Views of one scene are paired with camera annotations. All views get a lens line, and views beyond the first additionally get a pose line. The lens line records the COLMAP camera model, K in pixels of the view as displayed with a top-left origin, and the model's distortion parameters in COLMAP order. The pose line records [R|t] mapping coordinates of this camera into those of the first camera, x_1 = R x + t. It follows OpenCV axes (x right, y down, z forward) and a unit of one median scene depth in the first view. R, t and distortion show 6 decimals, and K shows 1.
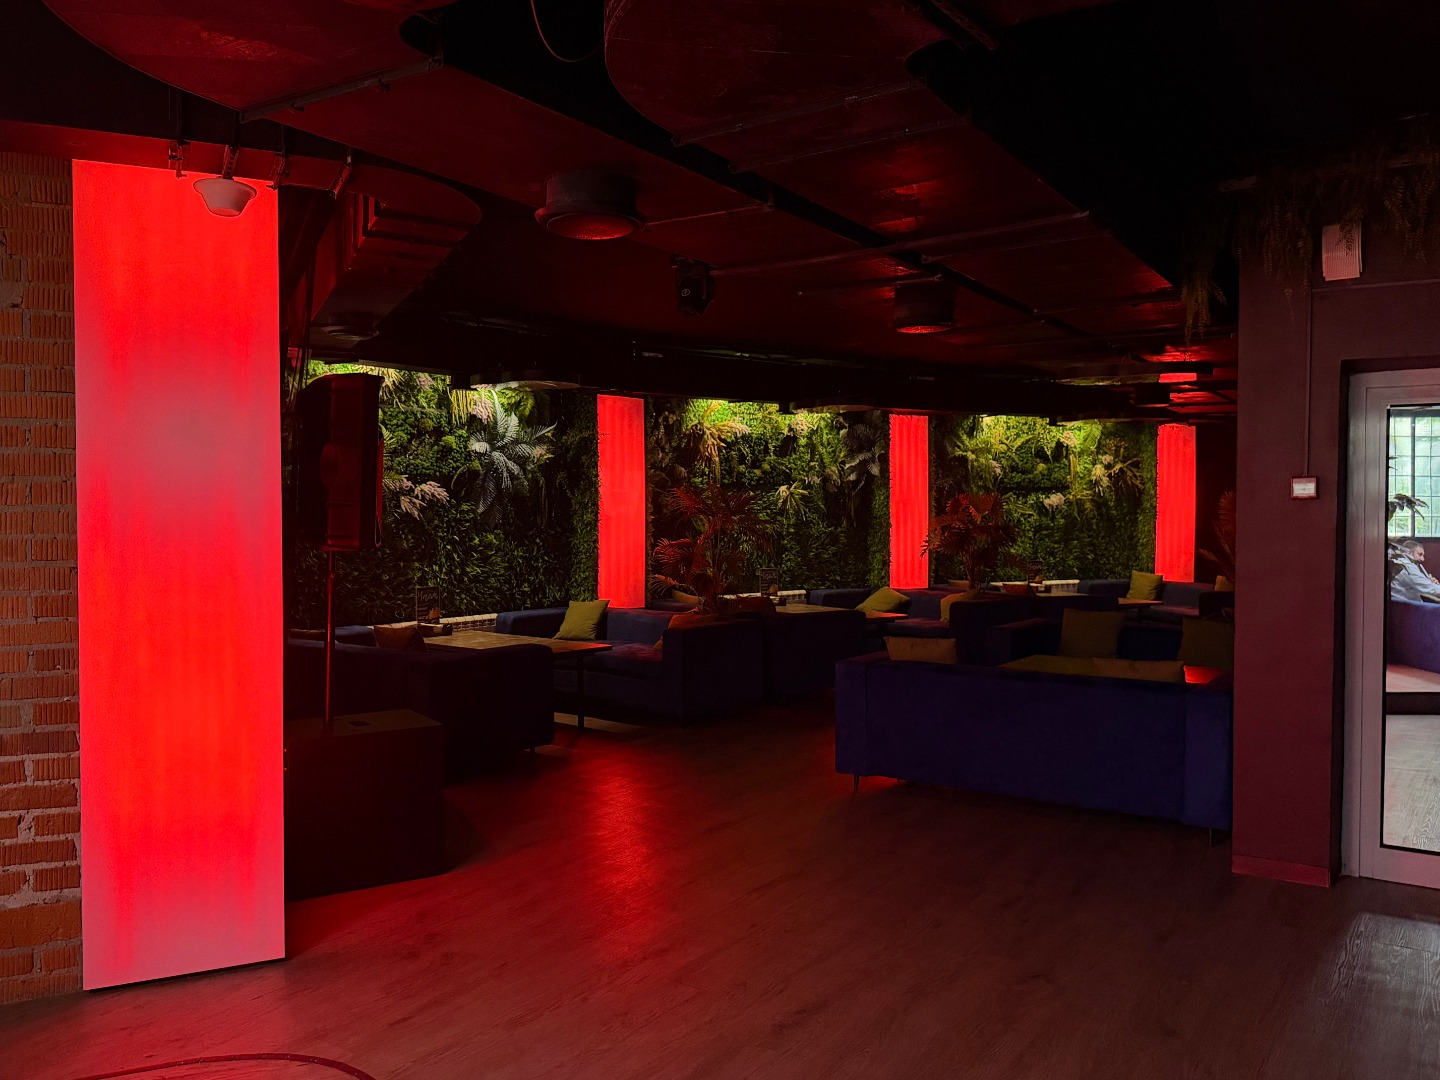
lens RADIAL K [[1133.9, 0, 717.6], [0, 1133.9, 539.3], [0, 0, 1]] dist [0.148709, -0.246247]
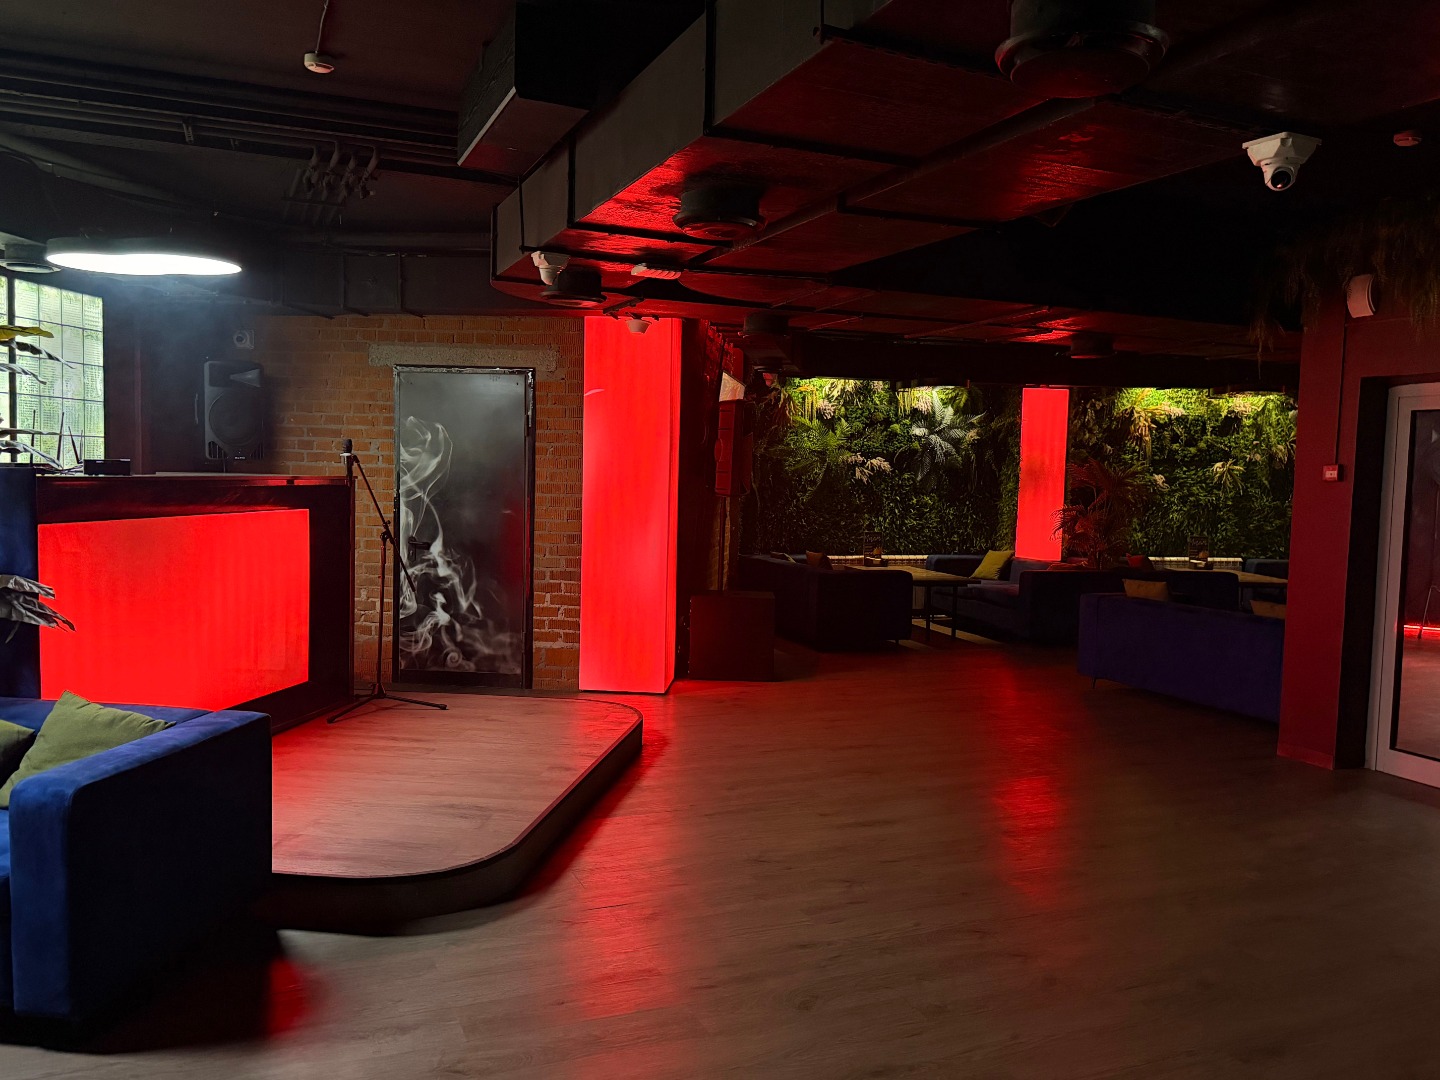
lens RADIAL K [[1133.9, 0, 717.6], [0, 1133.9, 539.3], [0, 0, 1]] dist [0.148709, -0.246247]
pose [[0.836877, 0.052735, -0.544845, 0.322152], [-0.038056, 0.998545, 0.038194, 0.004043], [0.546067, -0.011229, 0.837667, -0.257882]]
